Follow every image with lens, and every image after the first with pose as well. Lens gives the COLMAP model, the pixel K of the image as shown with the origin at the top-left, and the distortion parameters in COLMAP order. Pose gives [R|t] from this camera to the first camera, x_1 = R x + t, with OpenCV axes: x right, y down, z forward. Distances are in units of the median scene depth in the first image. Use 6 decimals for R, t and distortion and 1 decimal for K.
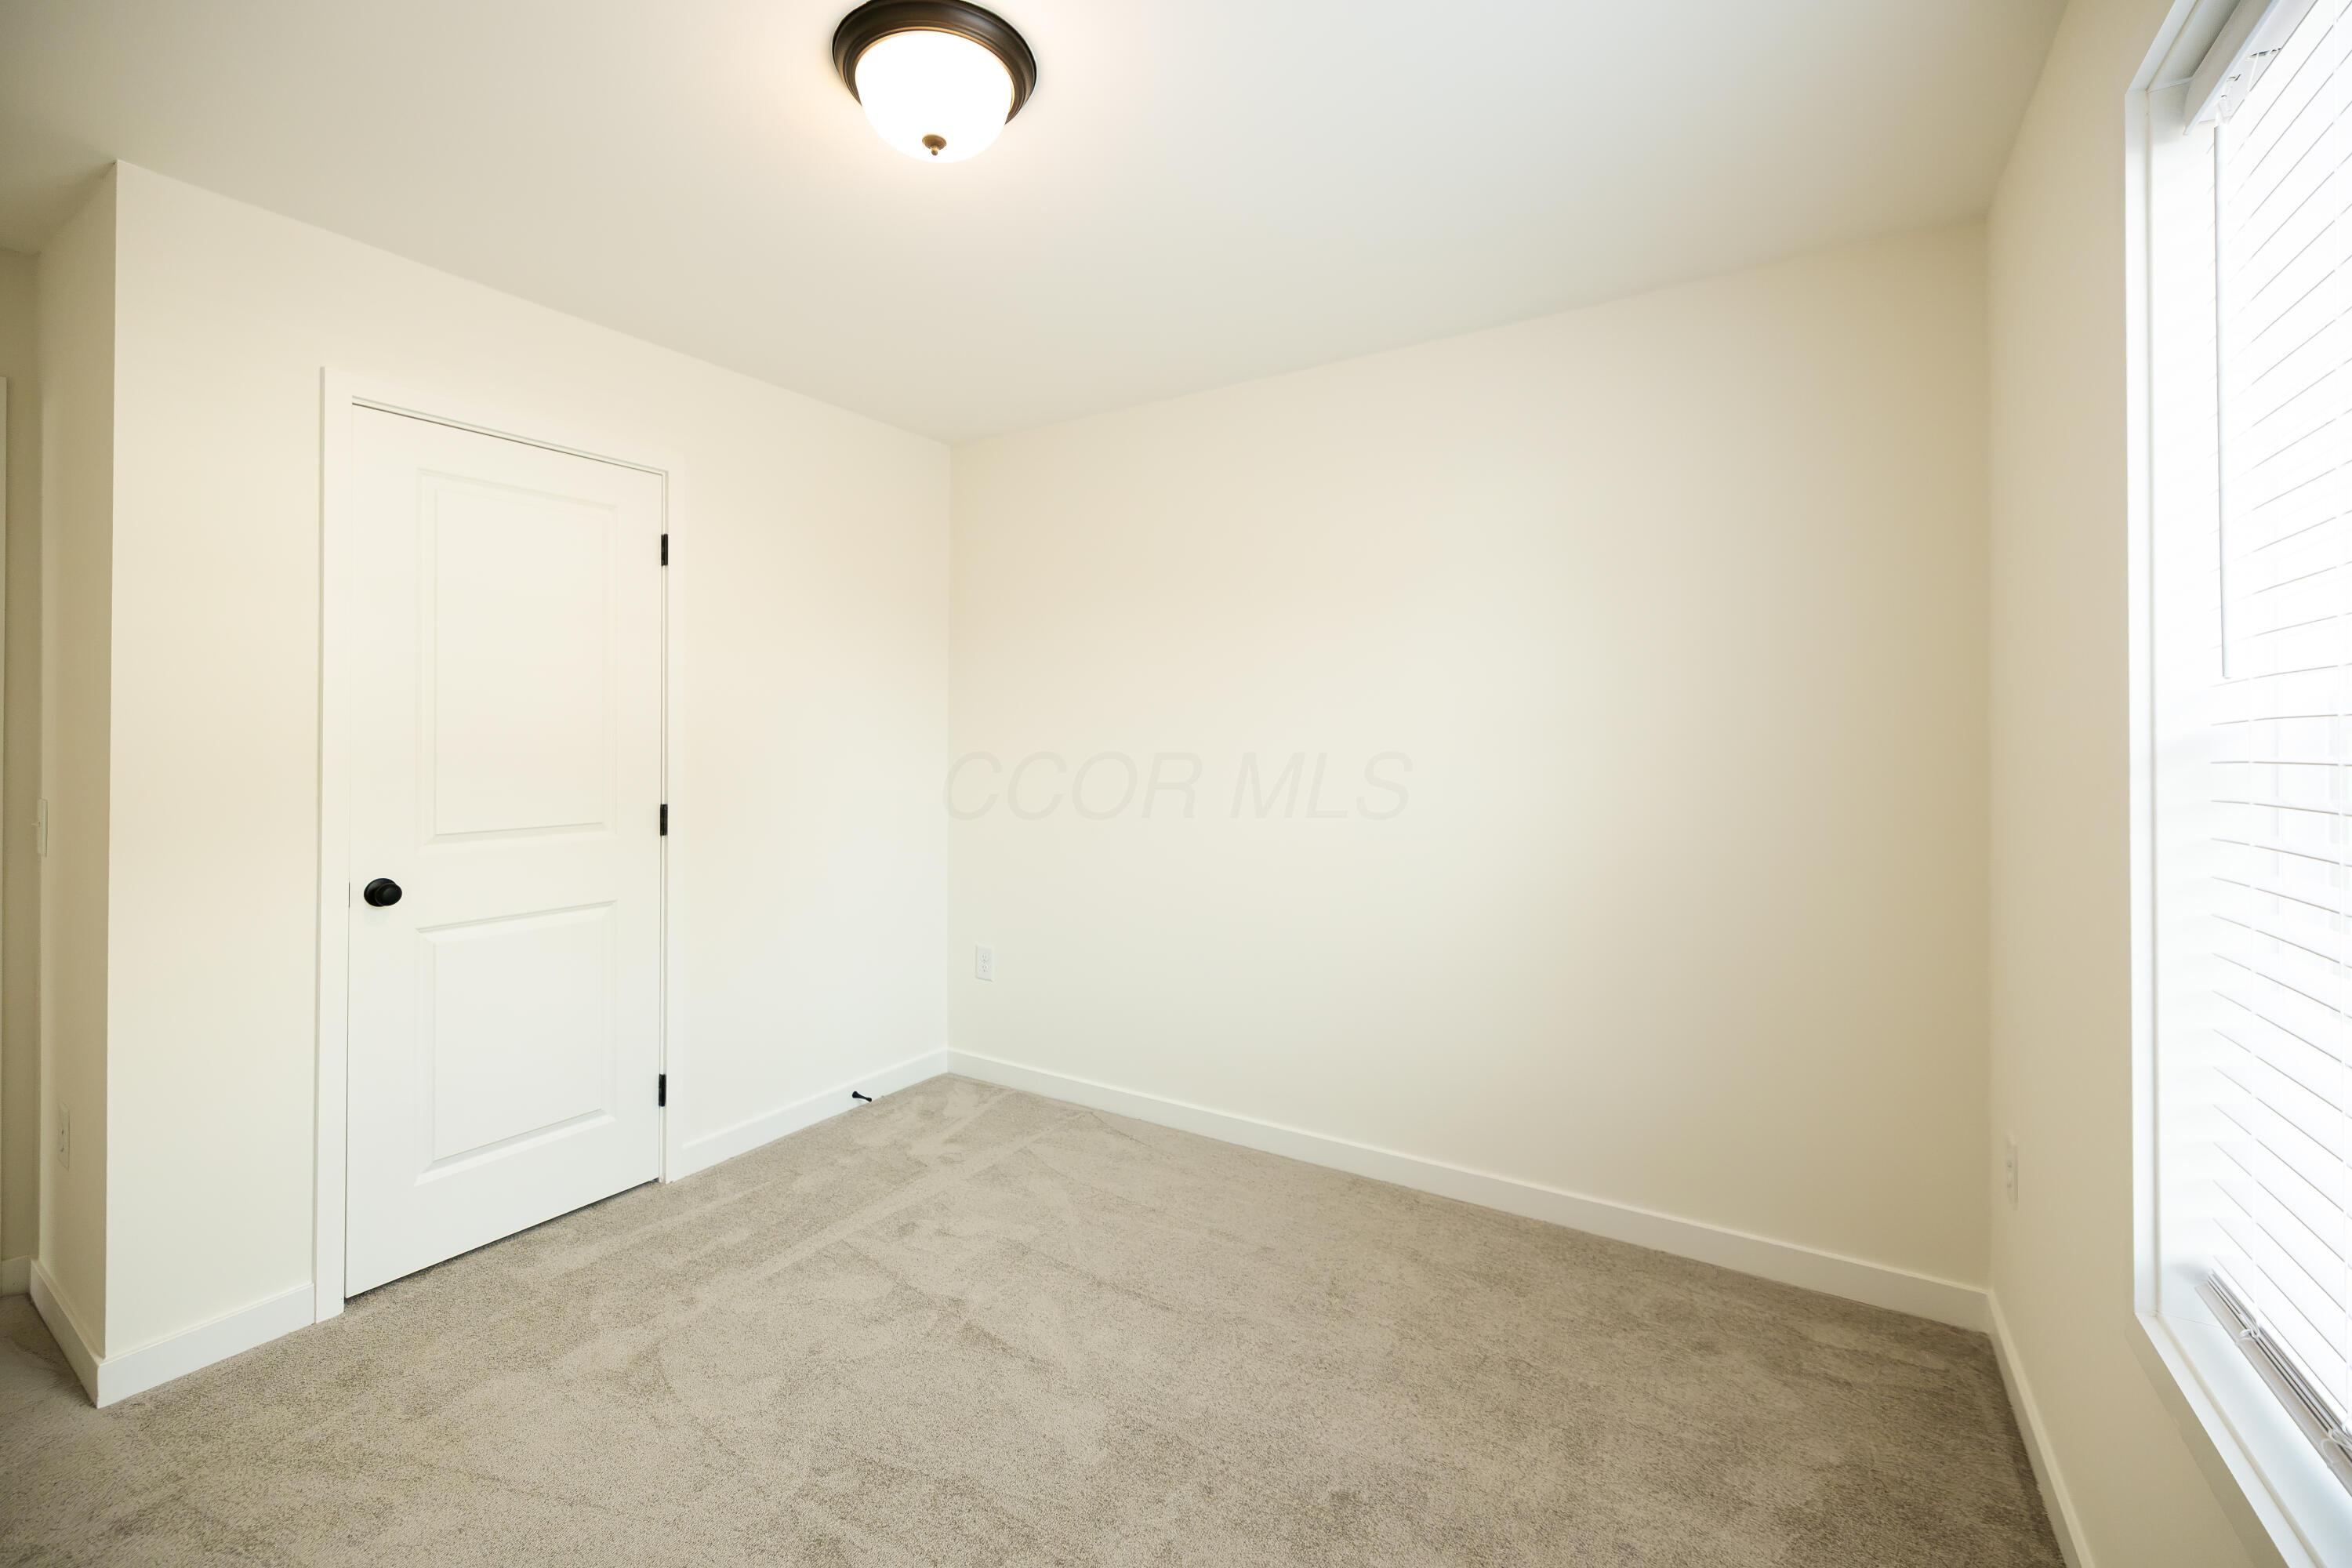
lens RADIAL K [[1040.6, 0, 1151.6], [0, 1040.6, 740.7], [0, 0, 1]] dist [0.010629, -0.003439]
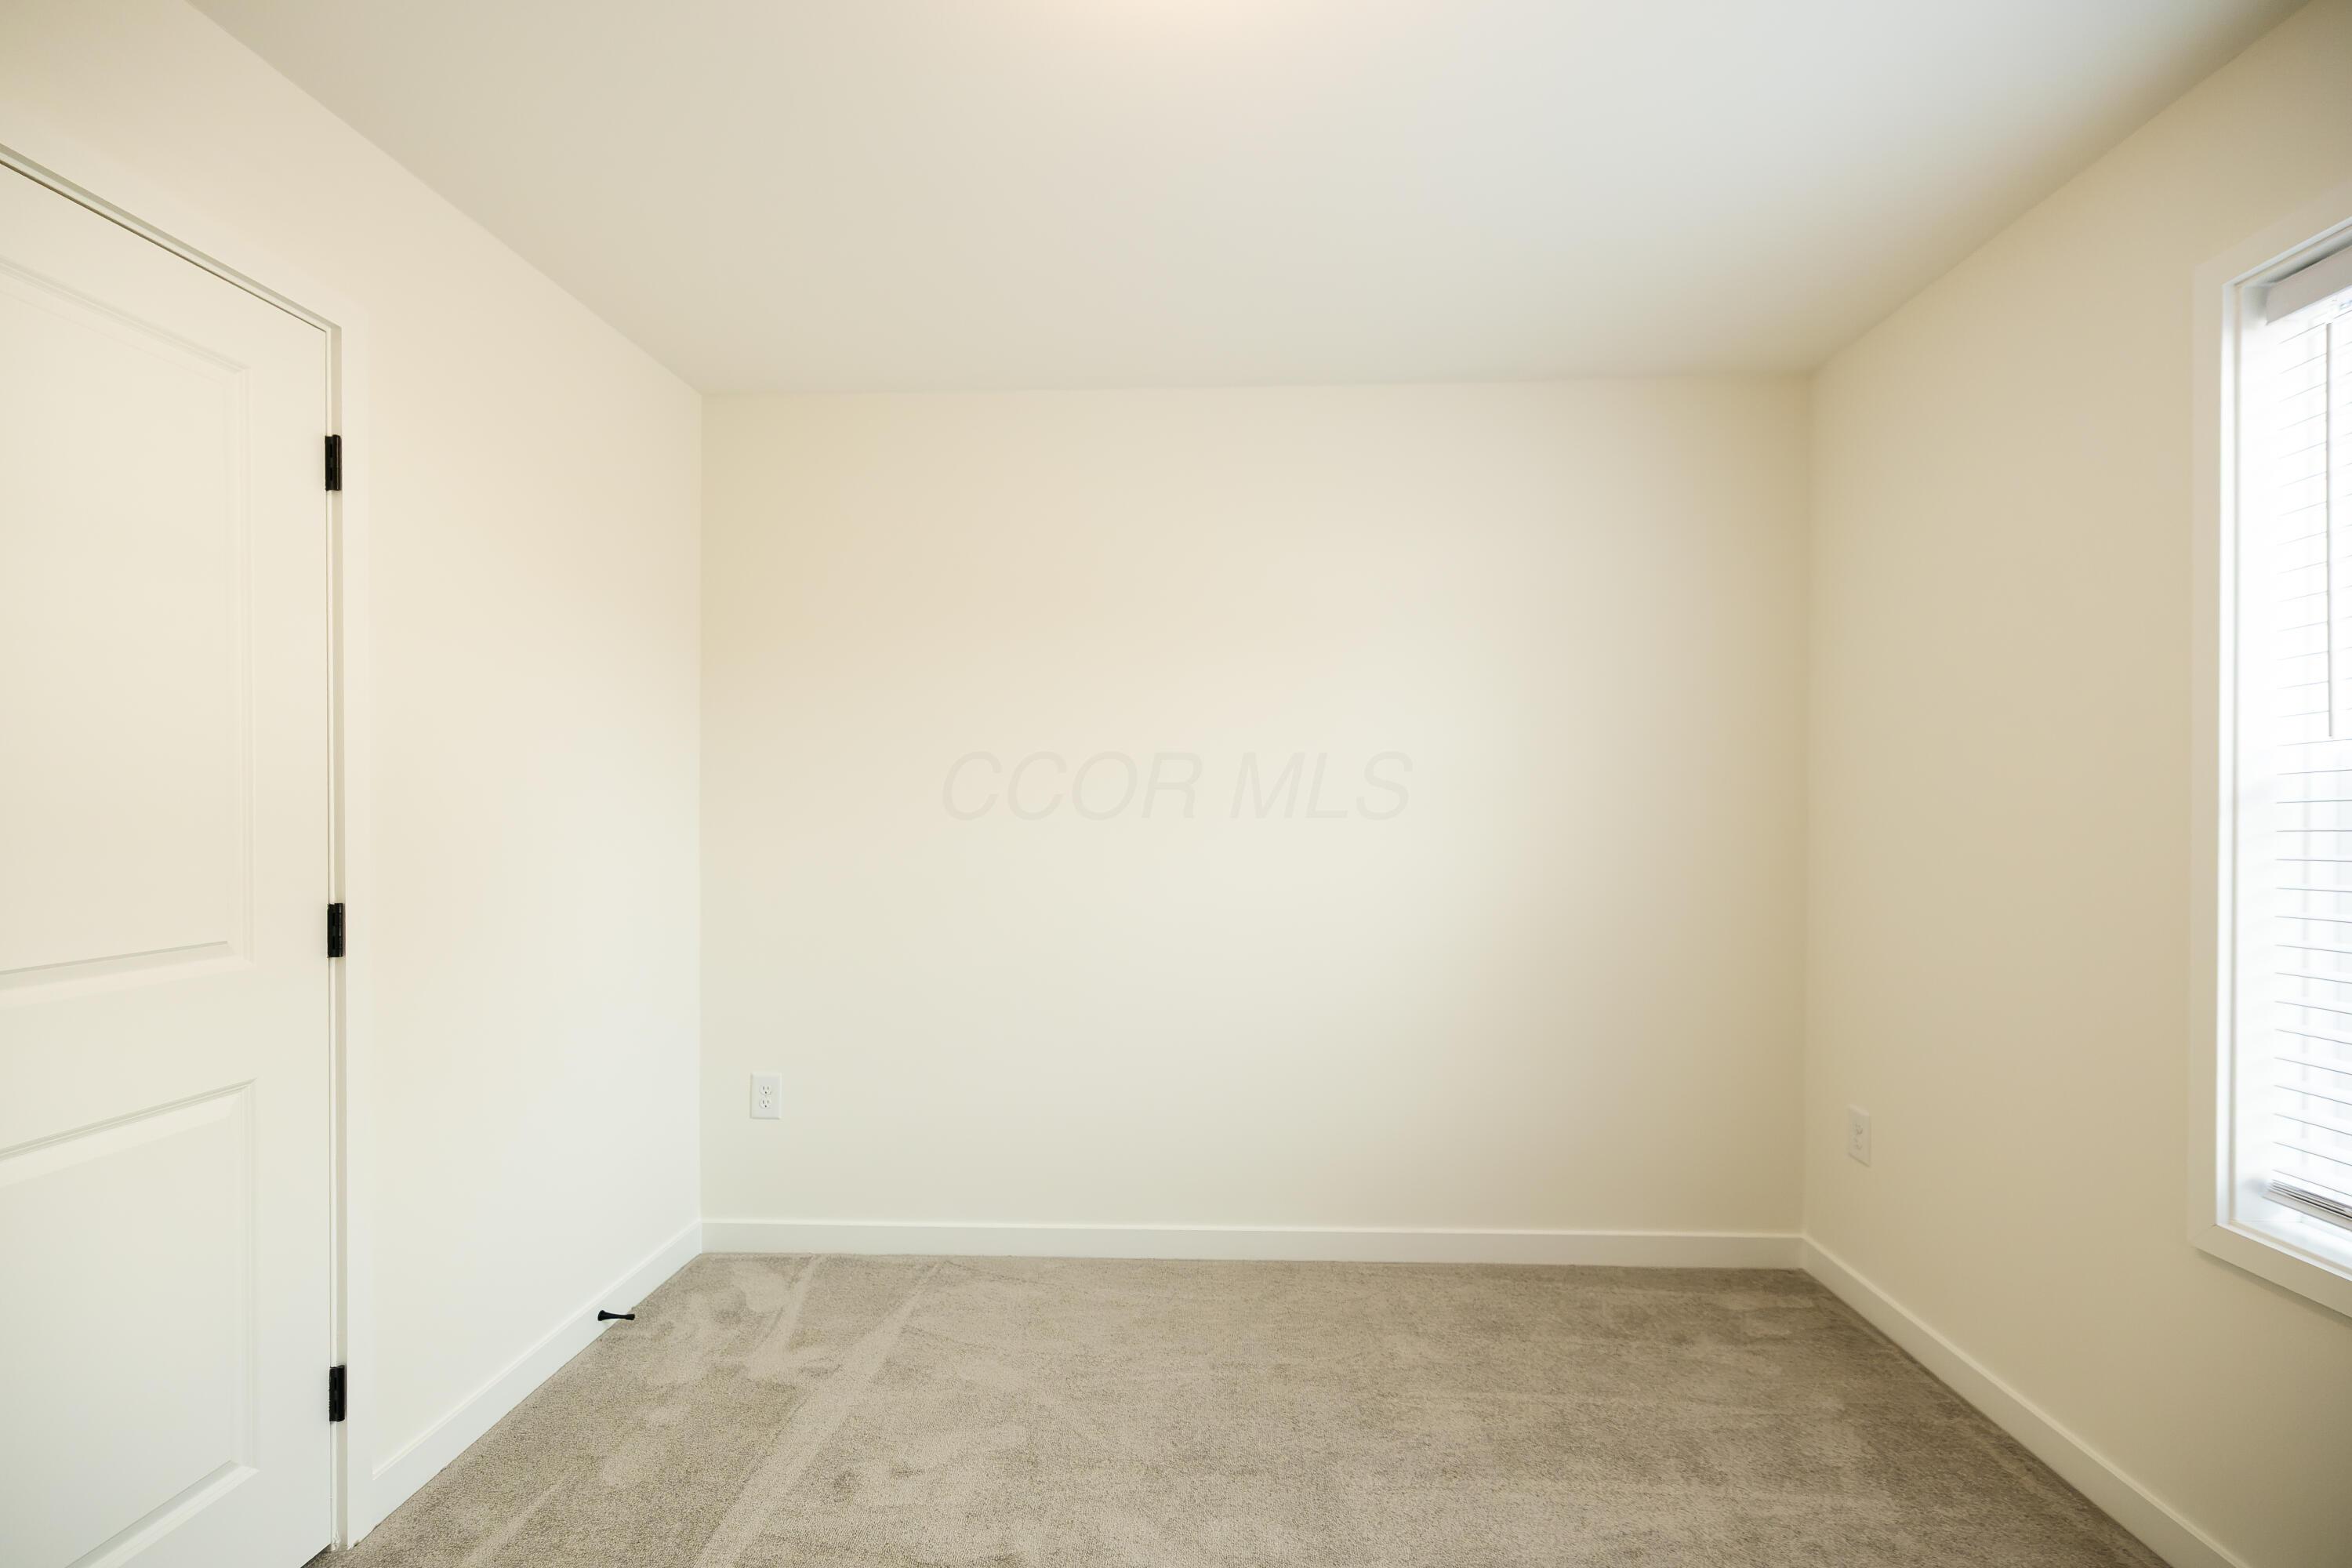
lens RADIAL K [[1040.6, 0, 1262.1], [0, 1040.6, 820.1], [0, 0, 1]] dist [0.010629, -0.003439]
pose [[0.849100, -0.008382, 0.528165, -0.338998], [0.003175, 0.999937, 0.010765, 0.010620], [-0.528222, -0.007464, 0.849074, 0.234638]]
